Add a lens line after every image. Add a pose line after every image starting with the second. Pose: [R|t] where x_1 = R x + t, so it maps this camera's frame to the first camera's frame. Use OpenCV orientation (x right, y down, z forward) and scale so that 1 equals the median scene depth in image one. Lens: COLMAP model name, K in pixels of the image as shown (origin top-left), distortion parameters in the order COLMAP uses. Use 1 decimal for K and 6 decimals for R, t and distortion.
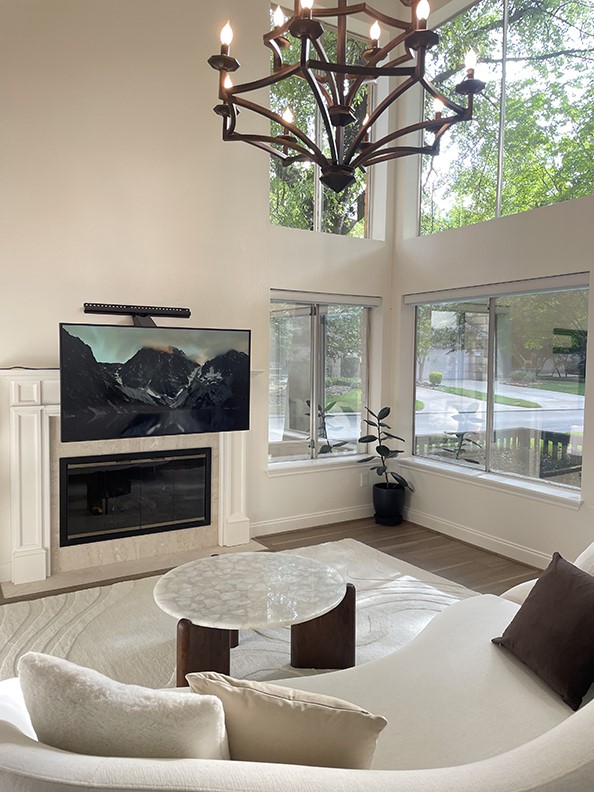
lens RADIAL K [[610.0, 0, 293.5], [0, 610.0, 396.5], [0, 0, 1]] dist [0.116957, -0.155589]
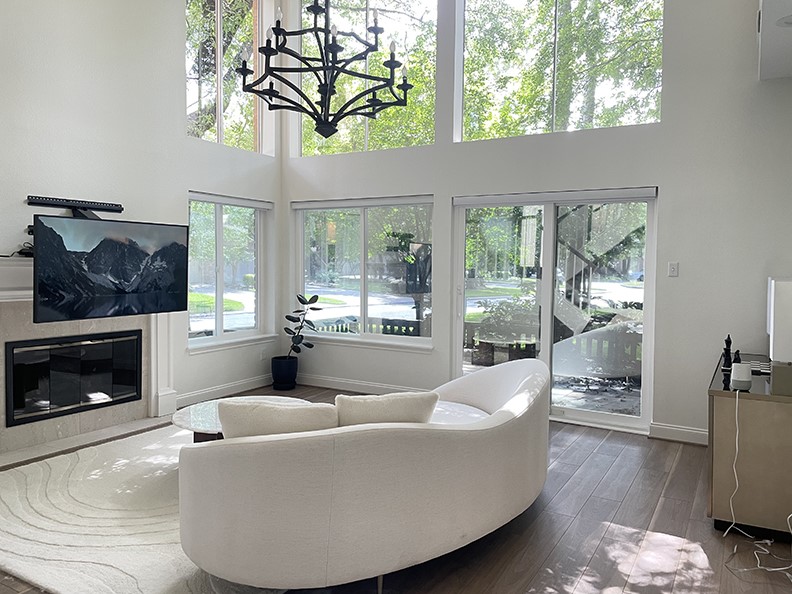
lens RADIAL K [[610.0, 0, 399.8], [0, 610.0, 291.8], [0, 0, 1]] dist [0.116957, -0.155589]
pose [[0.878510, -0.020539, 0.477282, -0.294570], [0.025567, 0.999665, -0.004042, 0.035154], [-0.477039, 0.015754, 0.878741, -0.249579]]
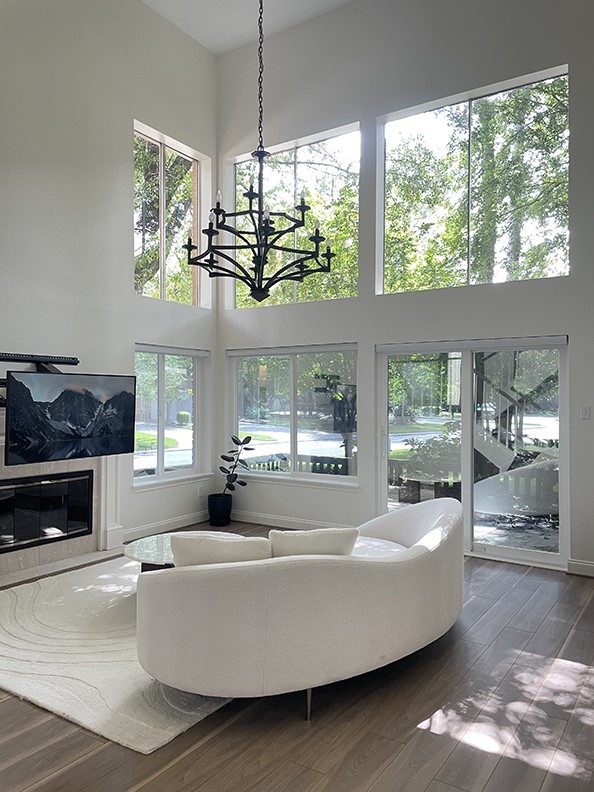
lens RADIAL K [[610.0, 0, 293.5], [0, 610.0, 396.5], [0, 0, 1]] dist [0.116957, -0.155589]
pose [[0.905119, -0.004778, 0.425132, -0.337506], [0.031335, 0.997967, -0.055496, 0.019809], [-0.424003, 0.063552, 0.903428, -0.344851]]
